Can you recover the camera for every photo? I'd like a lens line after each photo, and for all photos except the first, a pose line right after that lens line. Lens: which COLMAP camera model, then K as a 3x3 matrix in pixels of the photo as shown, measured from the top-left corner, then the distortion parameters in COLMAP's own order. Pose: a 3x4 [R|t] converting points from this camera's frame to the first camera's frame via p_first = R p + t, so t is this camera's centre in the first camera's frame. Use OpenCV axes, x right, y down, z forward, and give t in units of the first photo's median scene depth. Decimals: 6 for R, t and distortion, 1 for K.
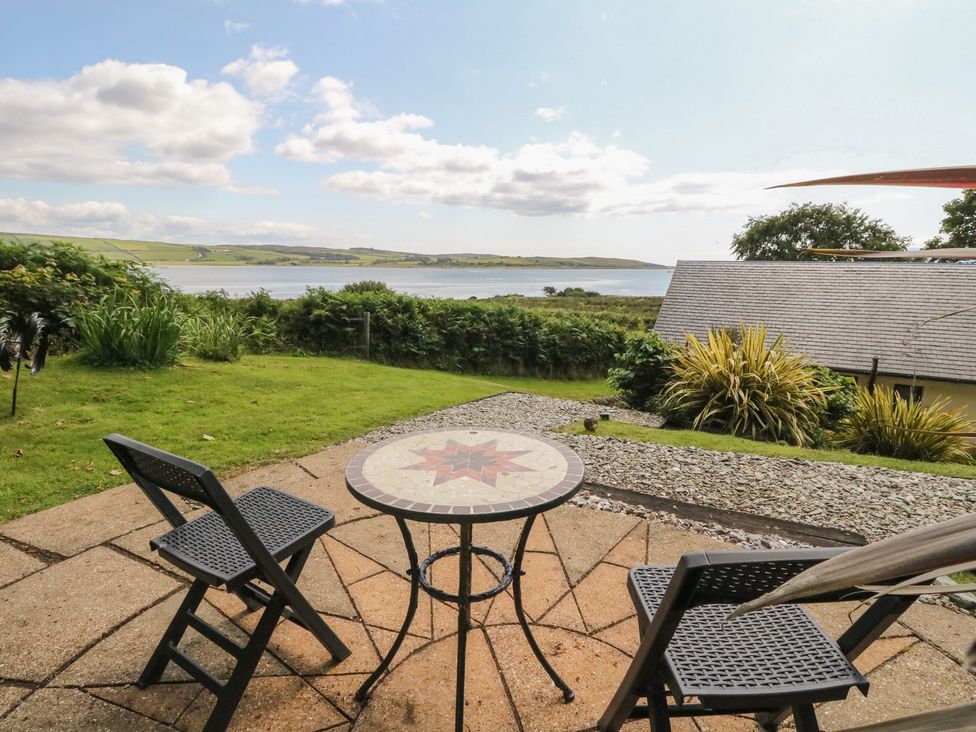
lens RADIAL K [[534.0, 0, 489.0], [0, 534.0, 359.8], [0, 0, 1]] dist [0.001474, -0.015495]
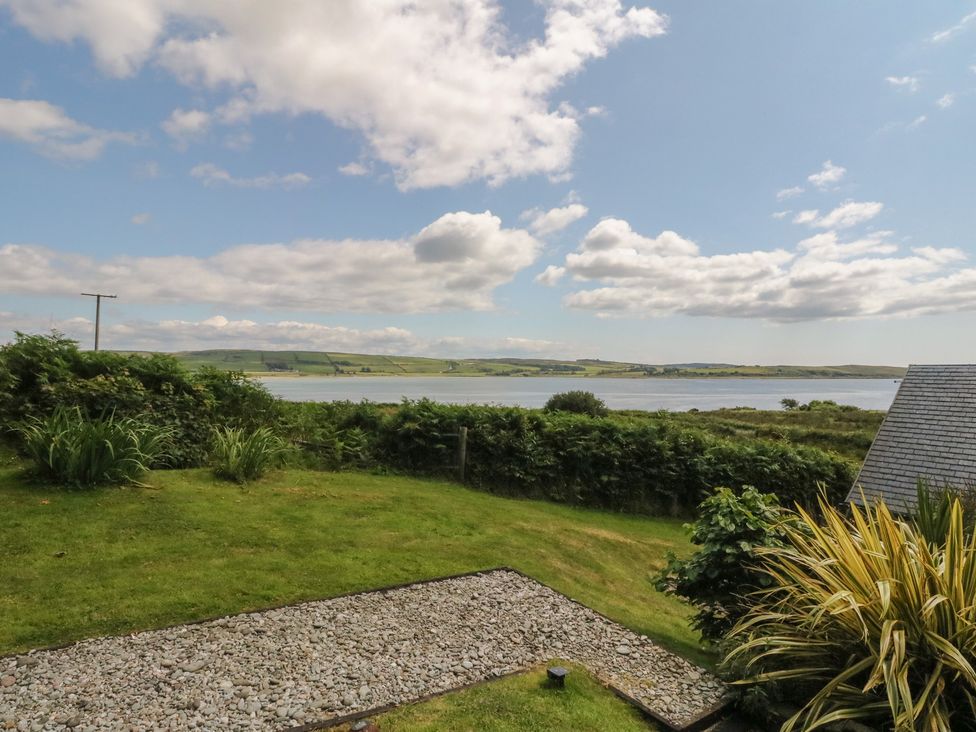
lens RADIAL K [[519.4, 0, 505.2], [0, 519.4, 364.2], [0, 0, 1]] dist [0.002282, -0.014825]
pose [[0.911658, -0.014759, -0.410686, 0.148559], [-0.066415, 0.980926, -0.182683, -0.032410], [0.405549, 0.193821, 0.893288, 0.205439]]
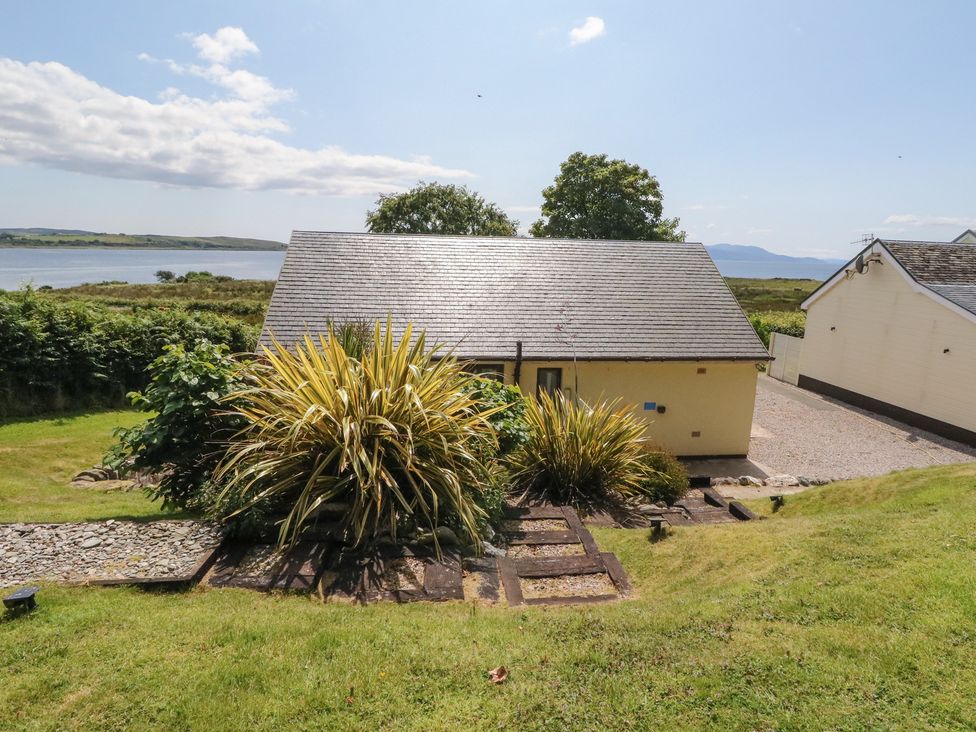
lens RADIAL K [[534.0, 0, 489.0], [0, 534.0, 359.8], [0, 0, 1]] dist [0.001474, -0.015495]
pose [[0.809856, -0.106556, 0.576870, 0.114840], [0.089498, 0.994296, 0.058015, -0.020713], [-0.579761, 0.004645, 0.814773, 0.207103]]
